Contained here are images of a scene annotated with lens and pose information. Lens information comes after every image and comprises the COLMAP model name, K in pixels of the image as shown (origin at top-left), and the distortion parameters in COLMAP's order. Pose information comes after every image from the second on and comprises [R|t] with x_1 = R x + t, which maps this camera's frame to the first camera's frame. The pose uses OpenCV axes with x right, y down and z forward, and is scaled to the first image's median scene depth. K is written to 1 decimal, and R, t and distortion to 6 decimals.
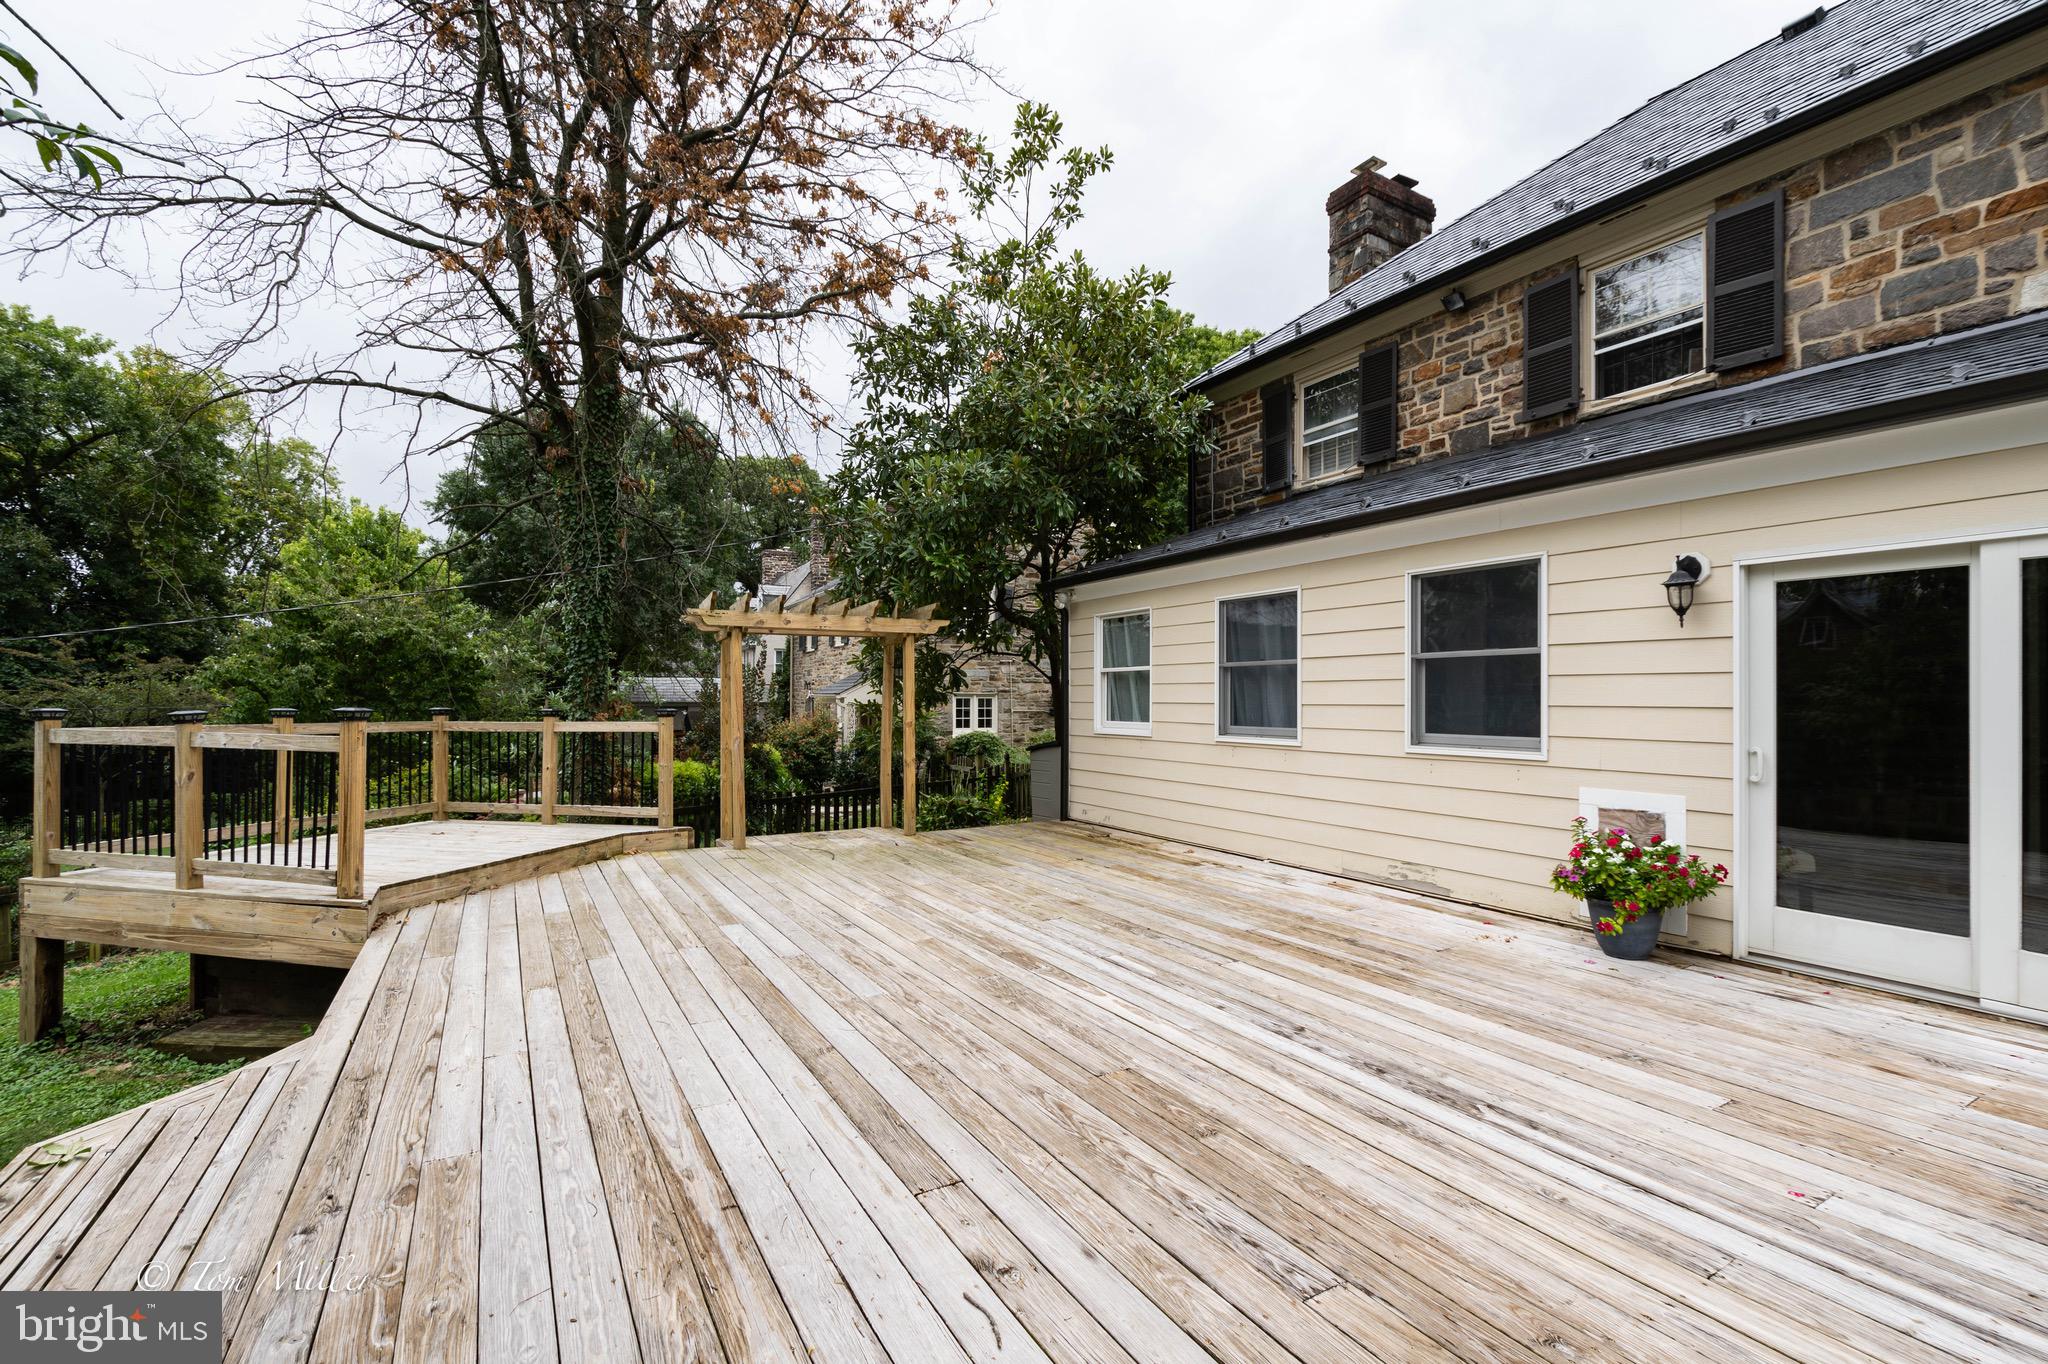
lens RADIAL K [[900.0, 0, 1013.3], [0, 900.0, 692.8], [0, 0, 1]] dist [-0.002881, -0.001096]
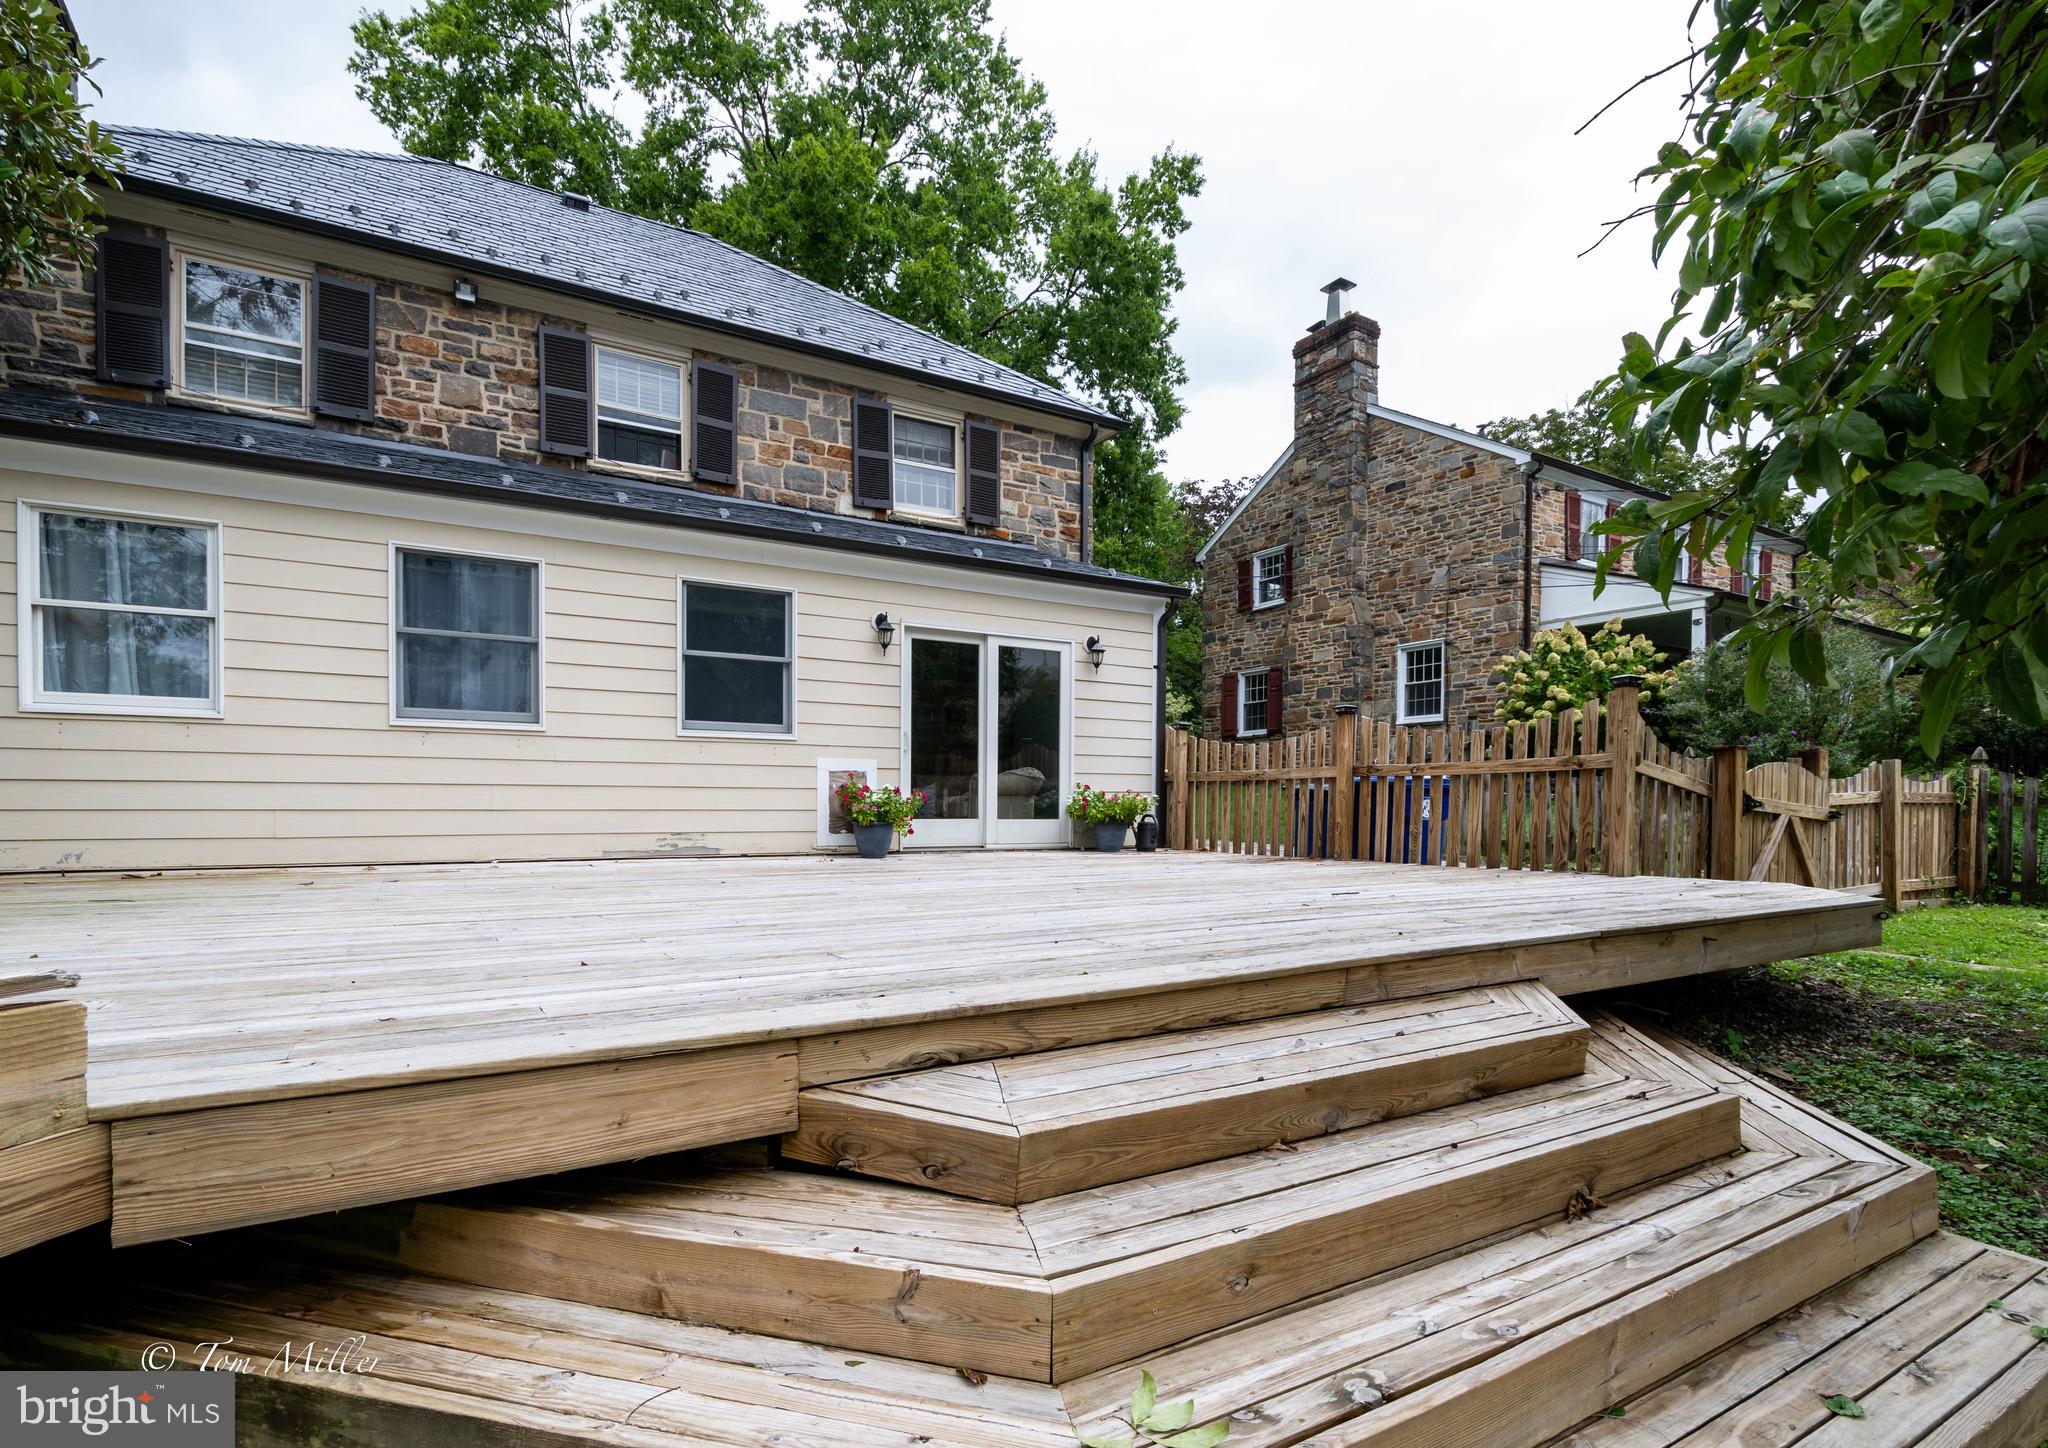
lens RADIAL K [[978.5, 0, 1029.2], [0, 978.5, 831.8], [0, 0, 1]] dist [0.000613, -0.000314]
pose [[-0.019436, -0.028960, 0.999392, -0.760549], [-0.008396, 0.999550, 0.028801, 0.138915], [-0.999776, -0.007831, -0.019670, 0.543349]]
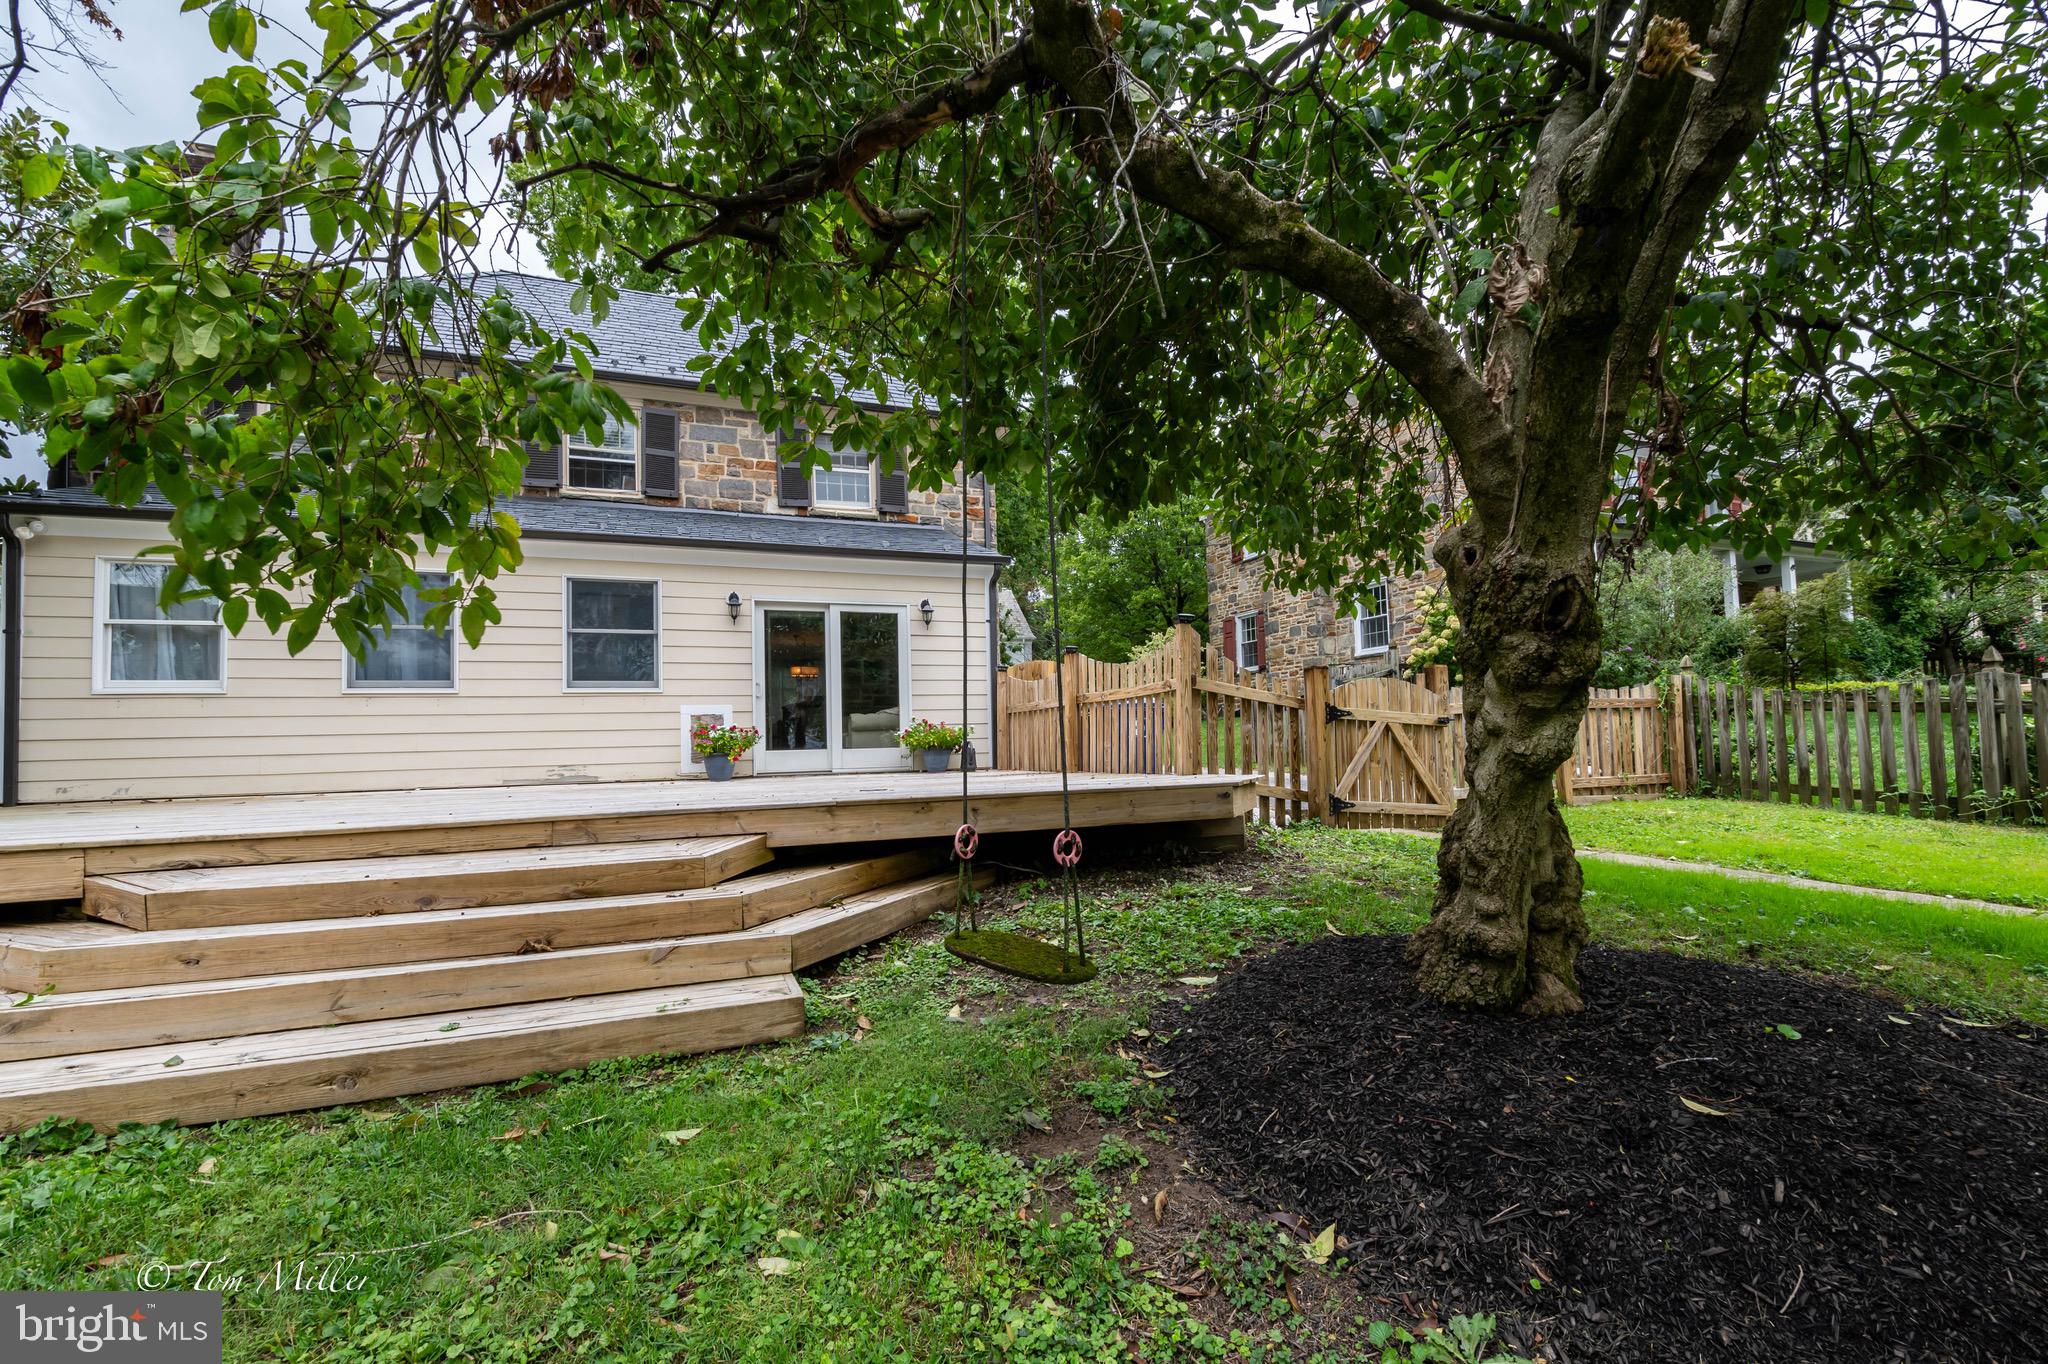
lens RADIAL K [[900.0, 0, 1058.0], [0, 900.0, 712.7], [0, 0, 1]] dist [-0.002881, -0.001096]
pose [[0.119922, 0.032971, 0.992236, -0.912168], [0.023548, 0.999073, -0.036045, 0.163813], [-0.992504, 0.027688, 0.119035, -0.011655]]
